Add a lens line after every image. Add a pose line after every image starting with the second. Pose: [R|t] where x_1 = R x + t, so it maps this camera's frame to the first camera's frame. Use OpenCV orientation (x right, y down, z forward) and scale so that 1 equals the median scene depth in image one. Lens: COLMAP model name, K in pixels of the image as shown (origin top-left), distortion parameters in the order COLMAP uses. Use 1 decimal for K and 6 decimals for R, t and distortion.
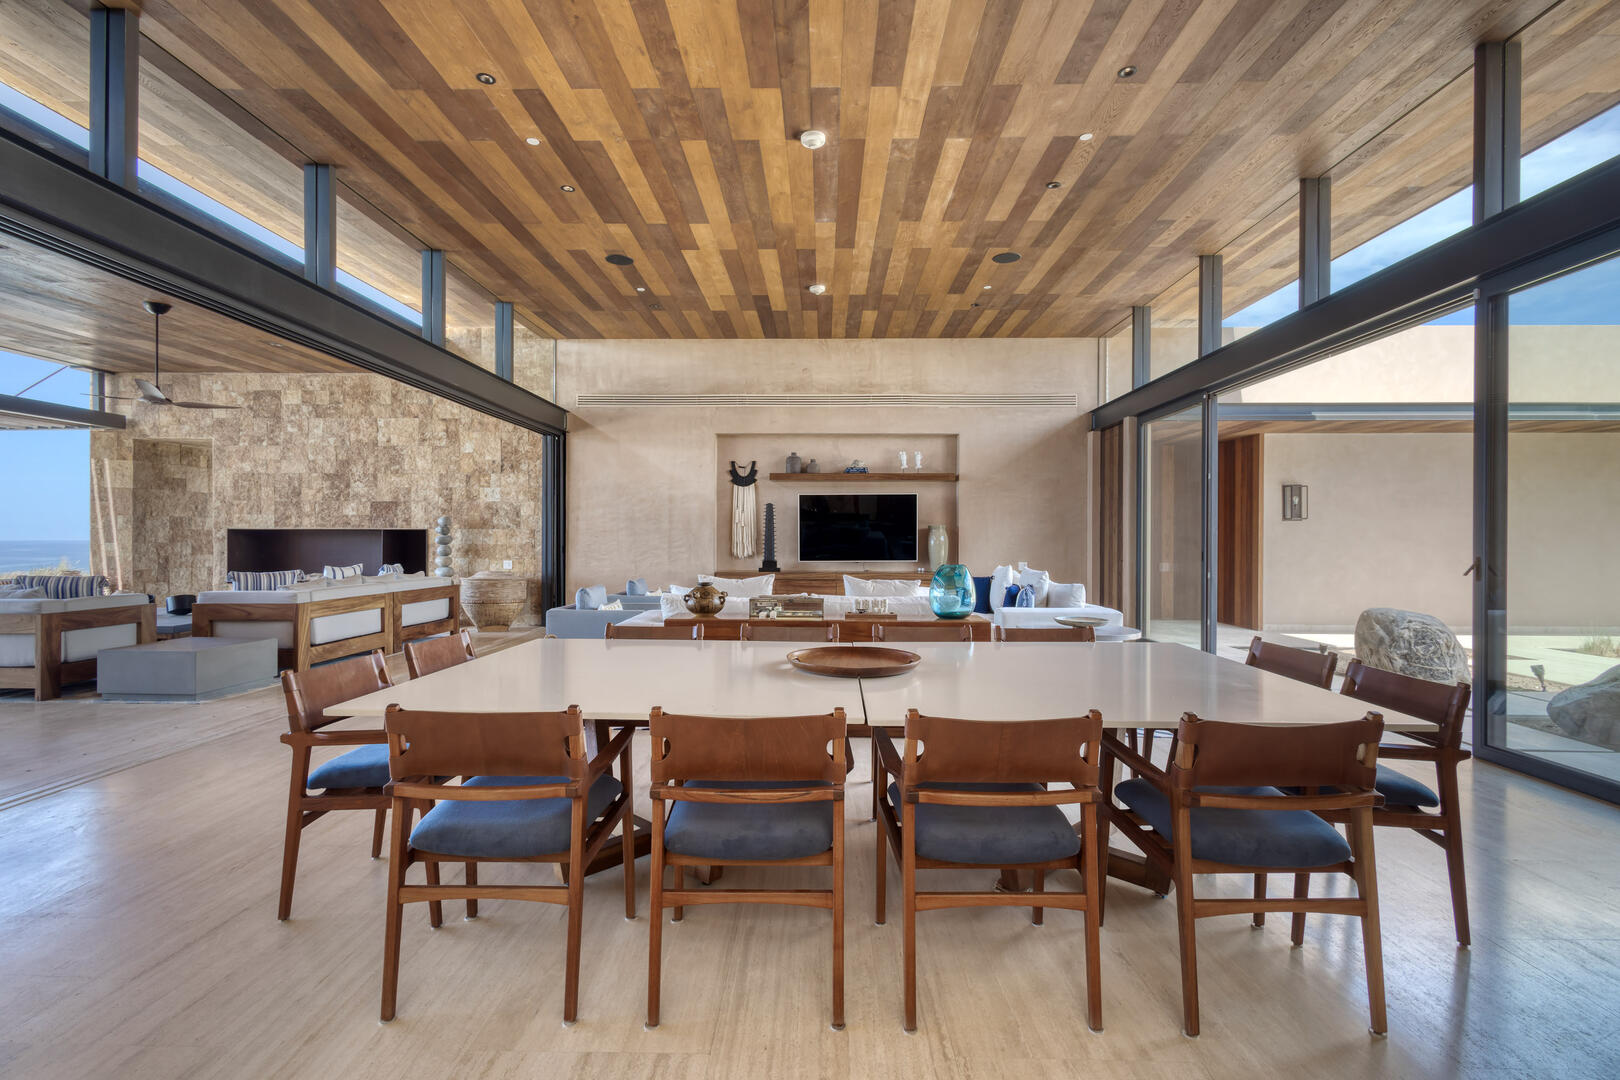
lens RADIAL K [[739.7, 0, 810.9], [0, 739.7, 540.0], [0, 0, 1]] dist [0.013366, -0.004357]
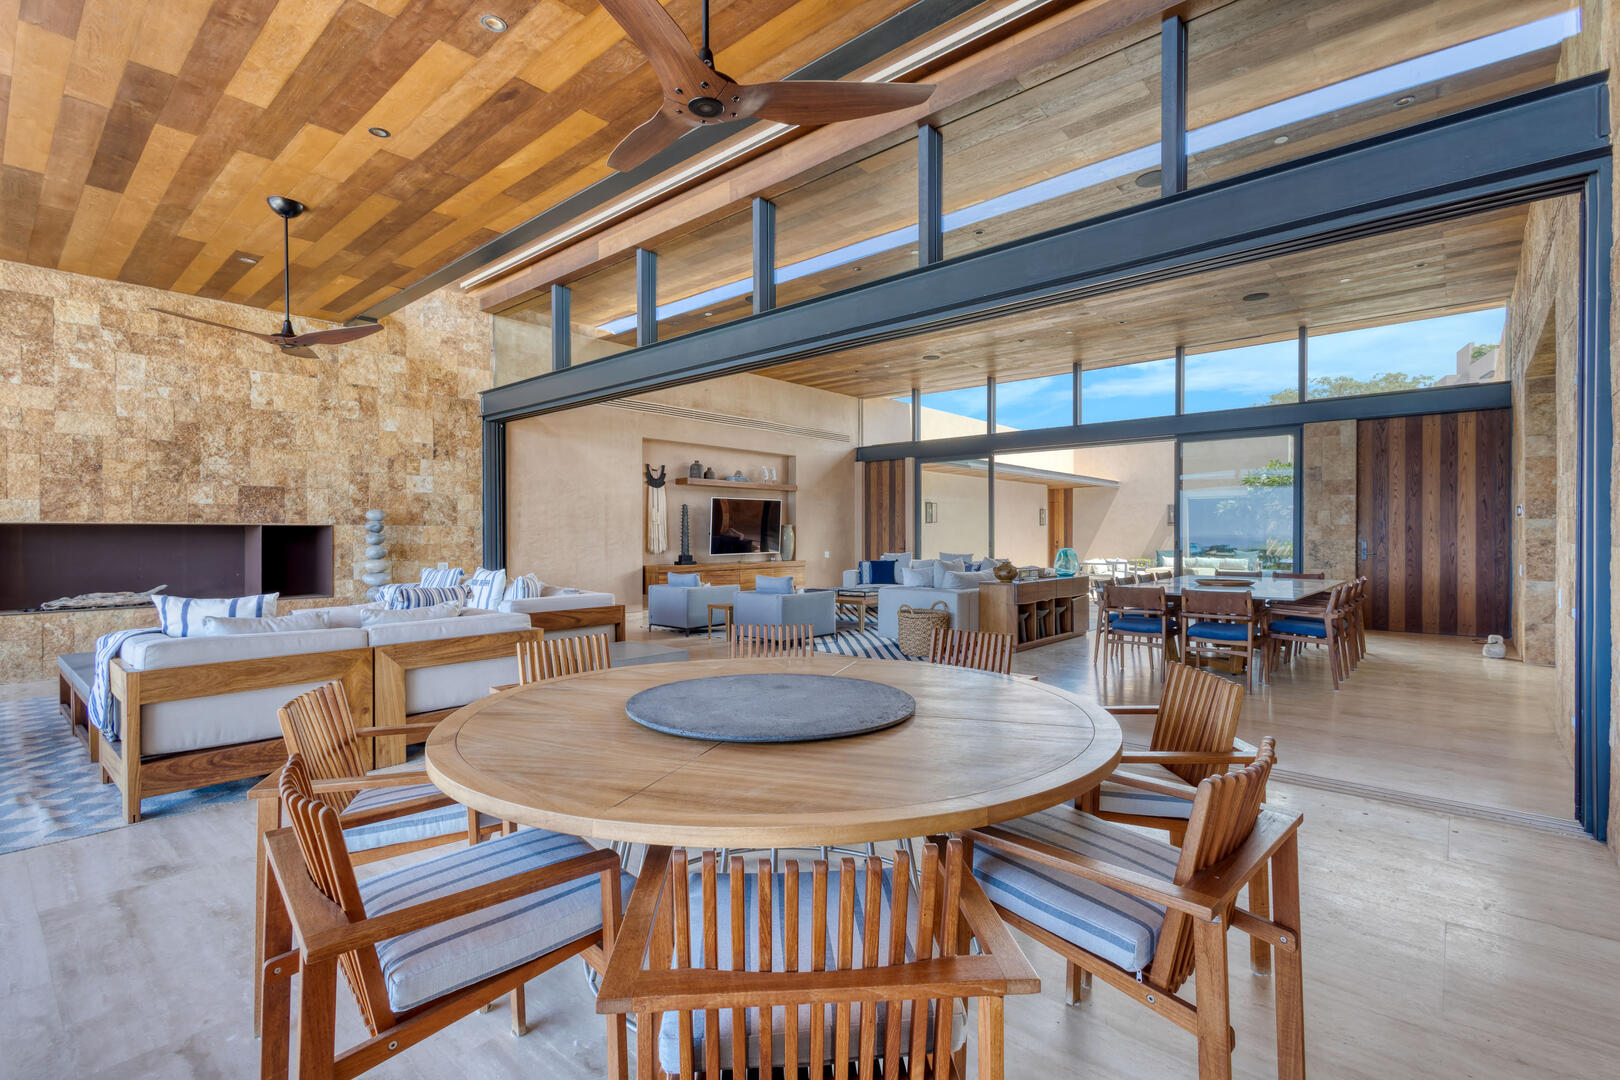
lens RADIAL K [[739.7, 0, 809.5], [0, 739.7, 541.2], [0, 0, 1]] dist [0.013366, -0.004357]
pose [[0.641533, -0.010211, 0.767028, -0.791981], [0.005335, 0.999947, 0.008849, -0.002231], [-0.767077, -0.001585, 0.641553, 0.128352]]
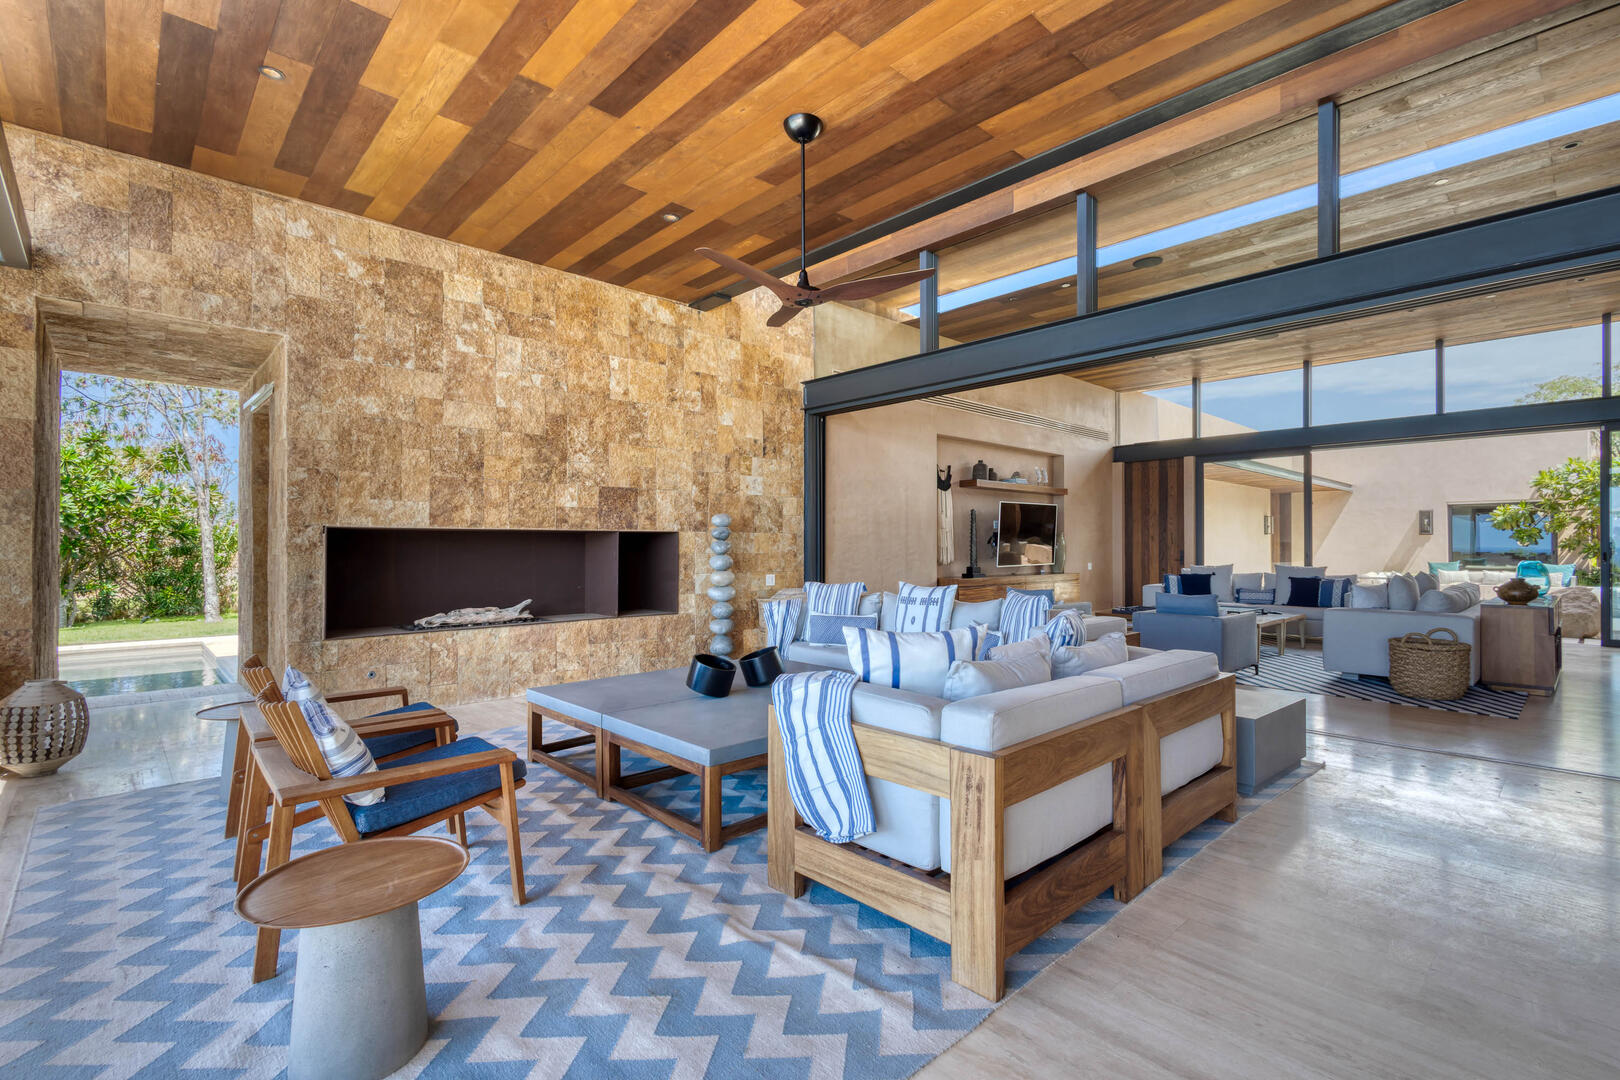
lens RADIAL K [[739.7, 0, 810.1], [0, 739.7, 541.1], [0, 0, 1]] dist [0.013366, -0.004357]
pose [[0.713310, 0.000606, 0.700848, -0.905518], [0.003681, 0.999983, -0.004610, -0.002490], [-0.700839, 0.005868, 0.713296, 0.435635]]
